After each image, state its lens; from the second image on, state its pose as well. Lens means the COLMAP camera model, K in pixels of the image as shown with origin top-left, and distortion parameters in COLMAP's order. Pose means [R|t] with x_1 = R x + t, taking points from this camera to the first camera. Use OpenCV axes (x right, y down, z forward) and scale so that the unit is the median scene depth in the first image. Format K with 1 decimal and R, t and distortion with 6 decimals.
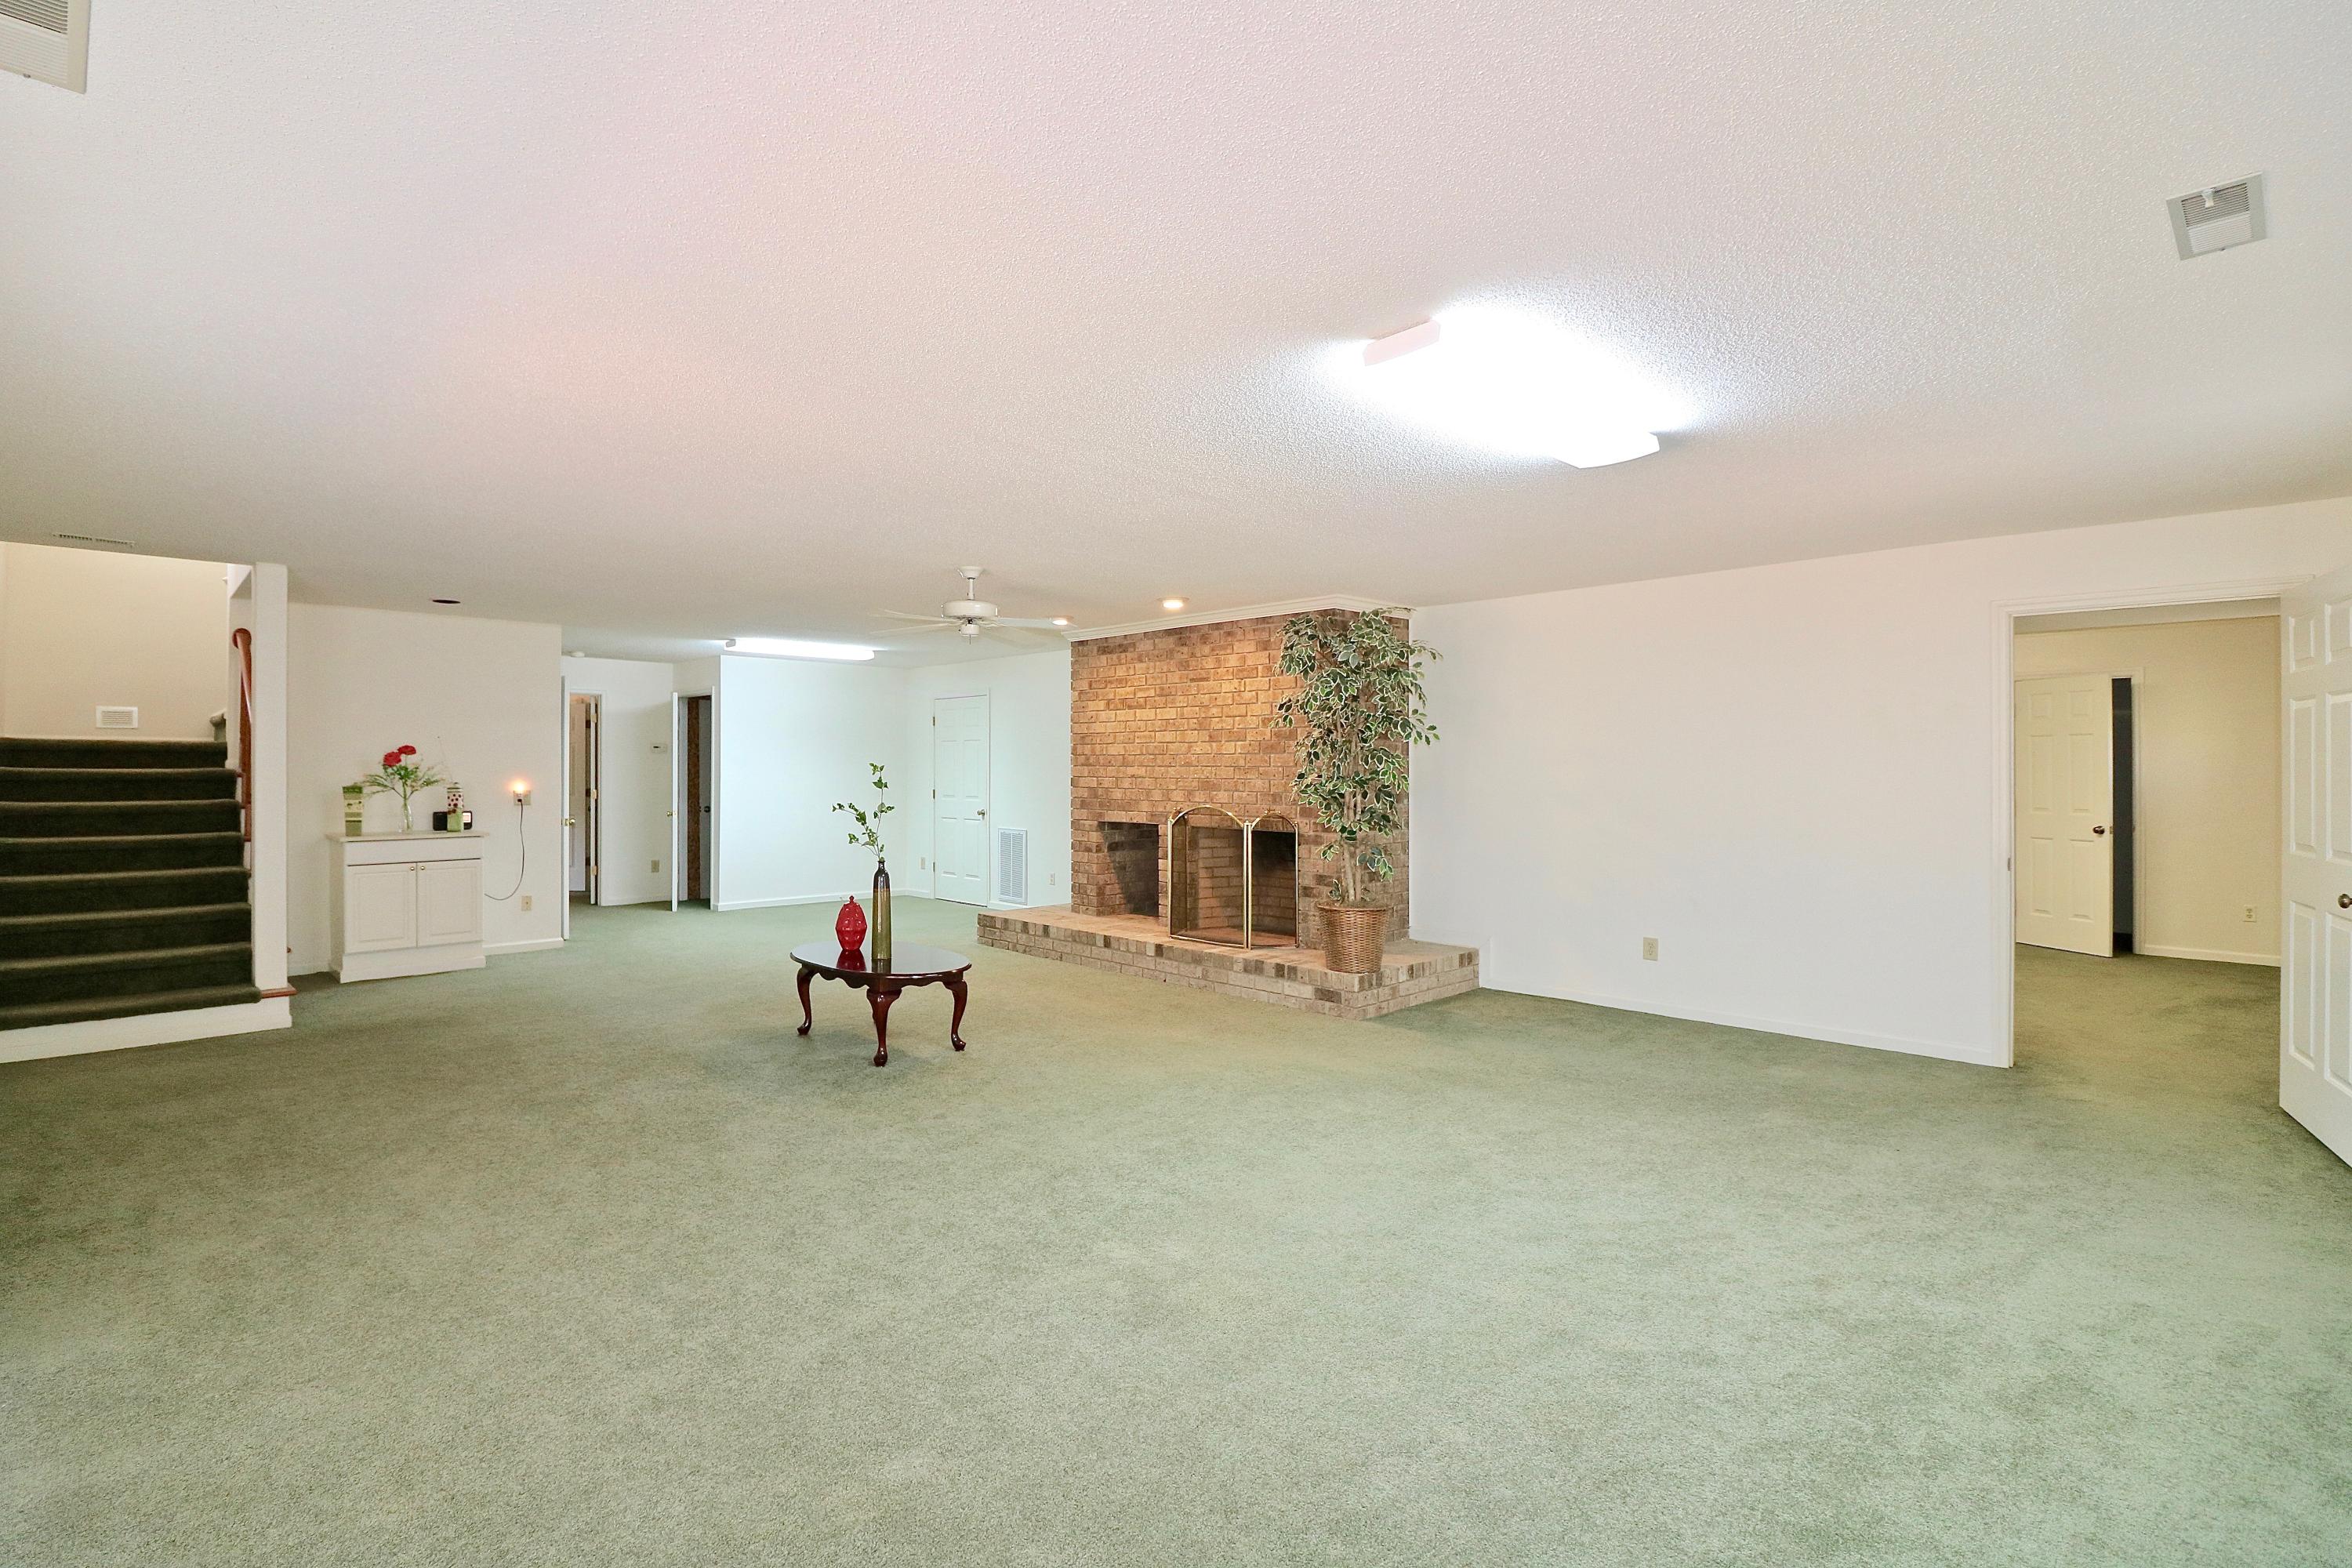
lens RADIAL K [[1090.9, 0, 1166.2], [0, 1090.9, 761.3], [0, 0, 1]] dist [0.000233, -0.012552]
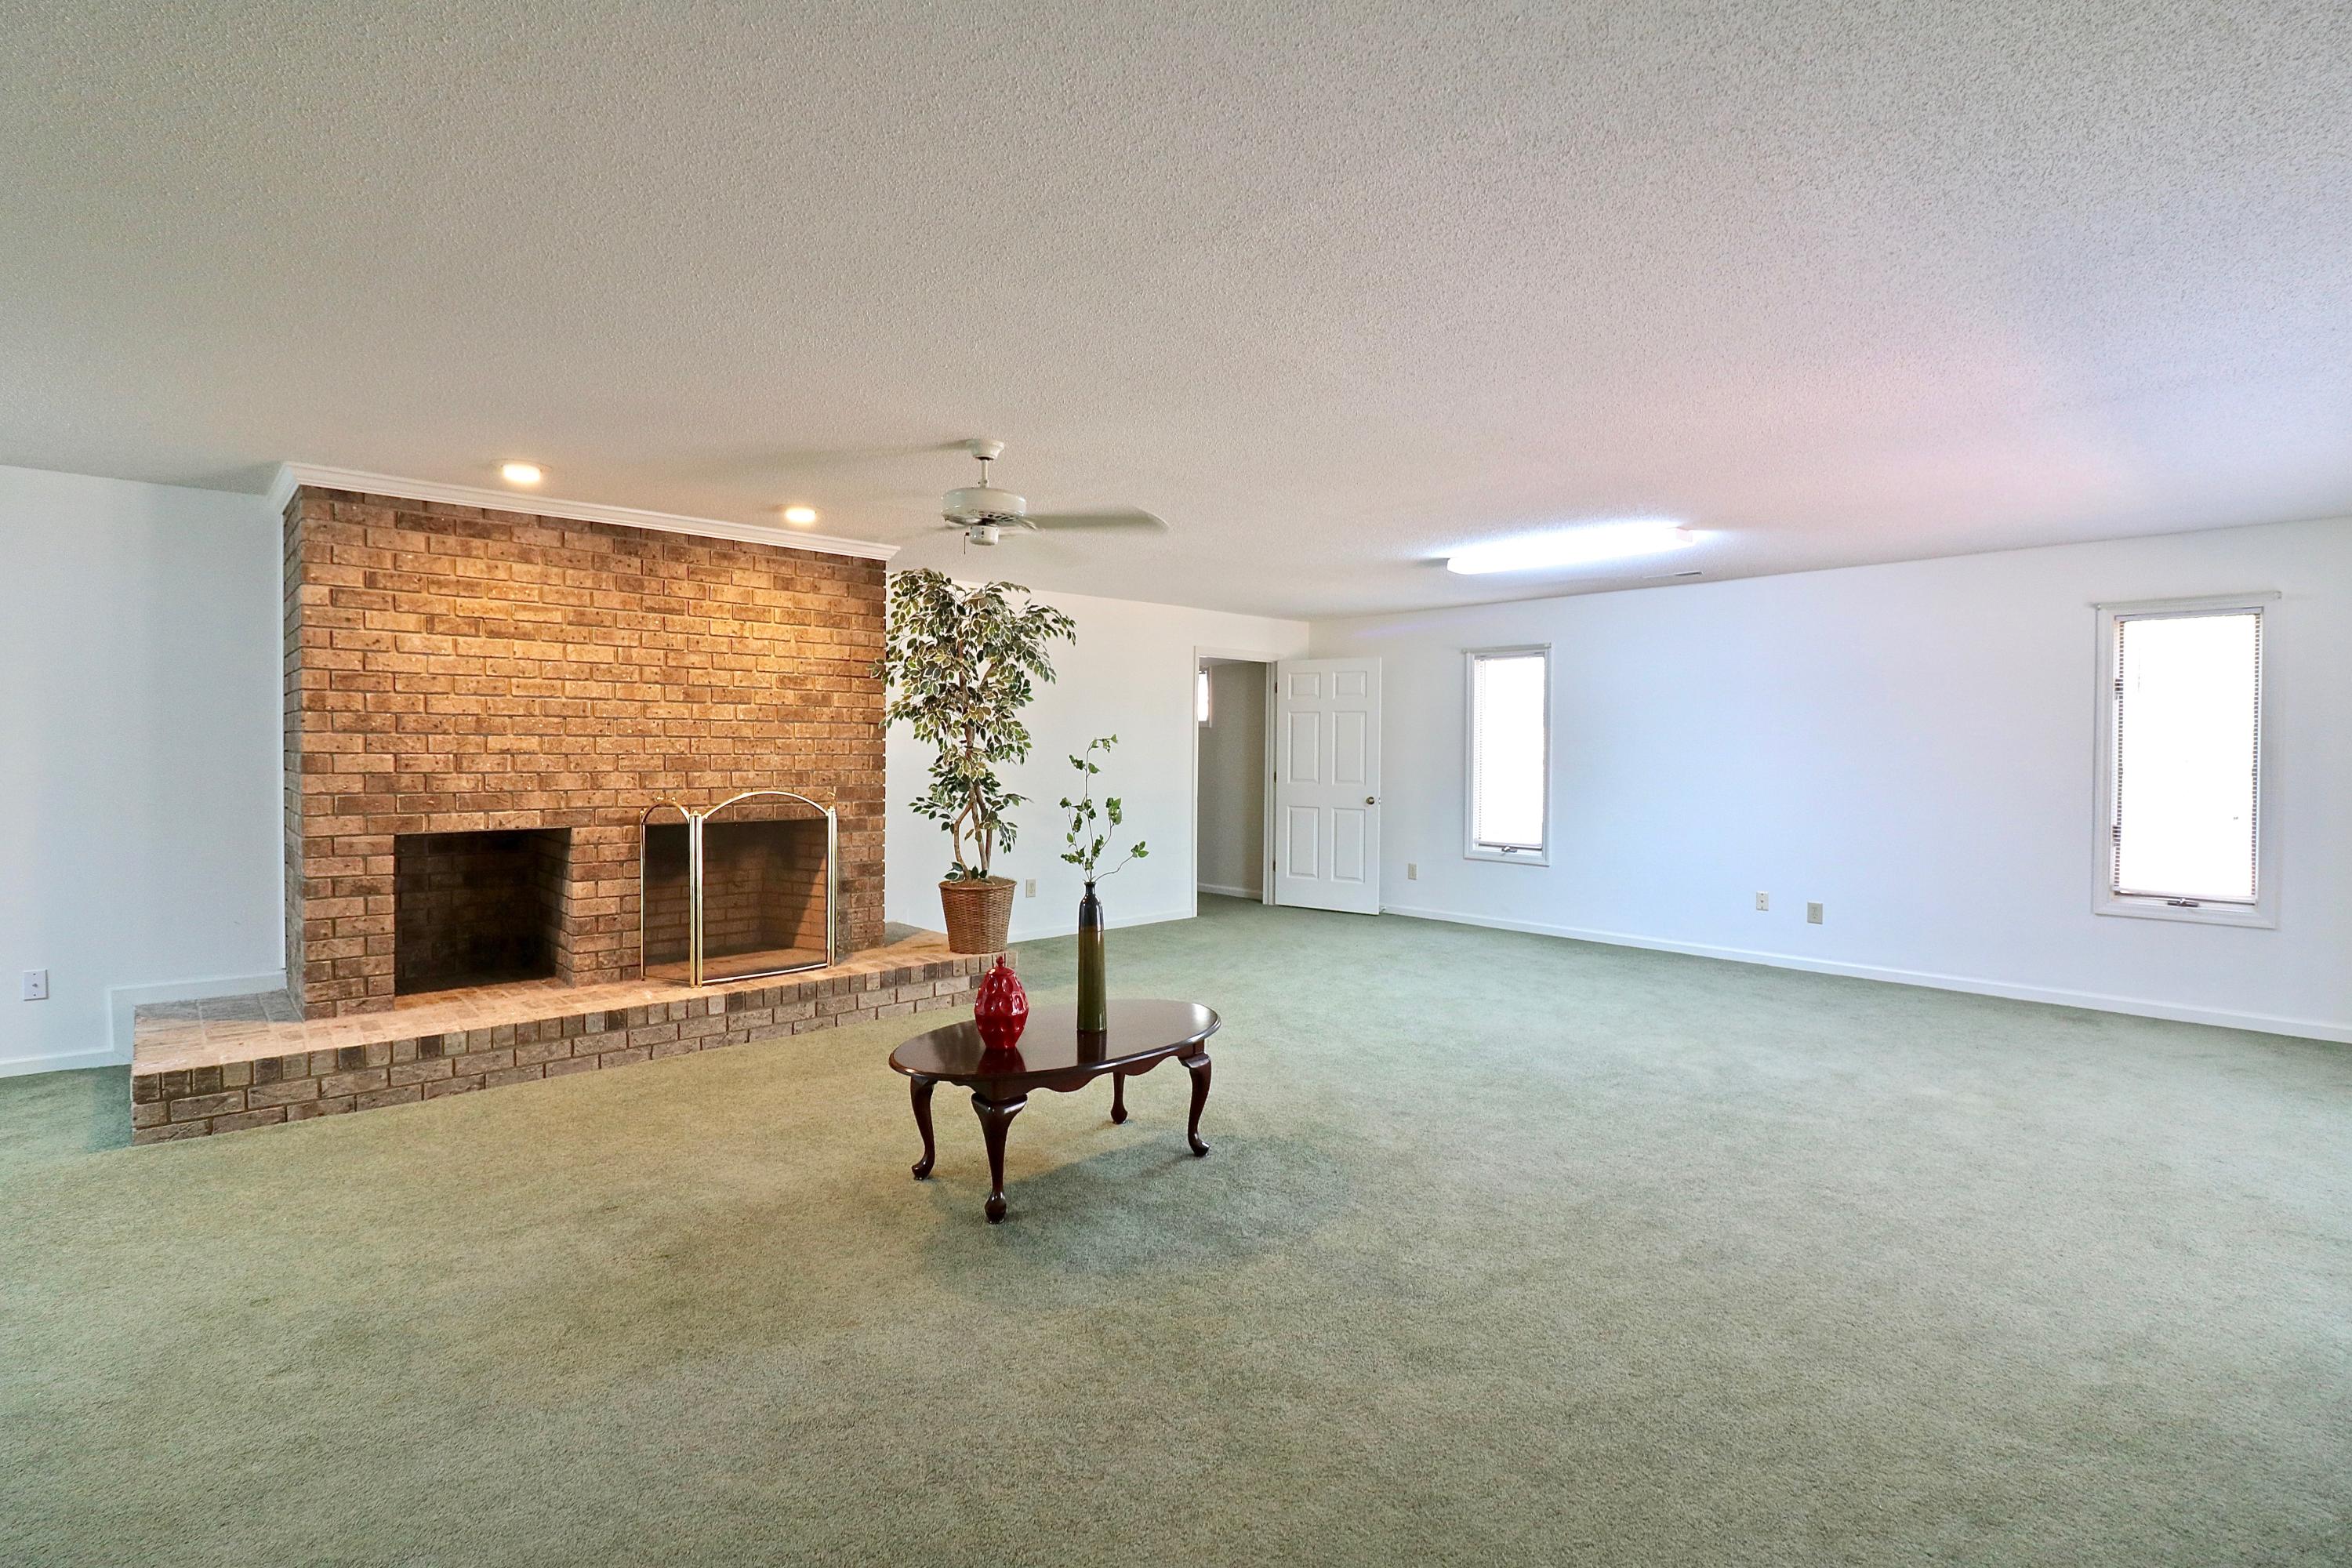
lens RADIAL K [[1090.9, 0, 1166.2], [0, 1090.9, 761.3], [0, 0, 1]] dist [0.000233, -0.012552]
pose [[0.039207, -0.016185, 0.999100, -0.629233], [-0.015301, 0.999742, 0.016796, 0.003590], [-0.999114, -0.015946, 0.038949, 0.639157]]
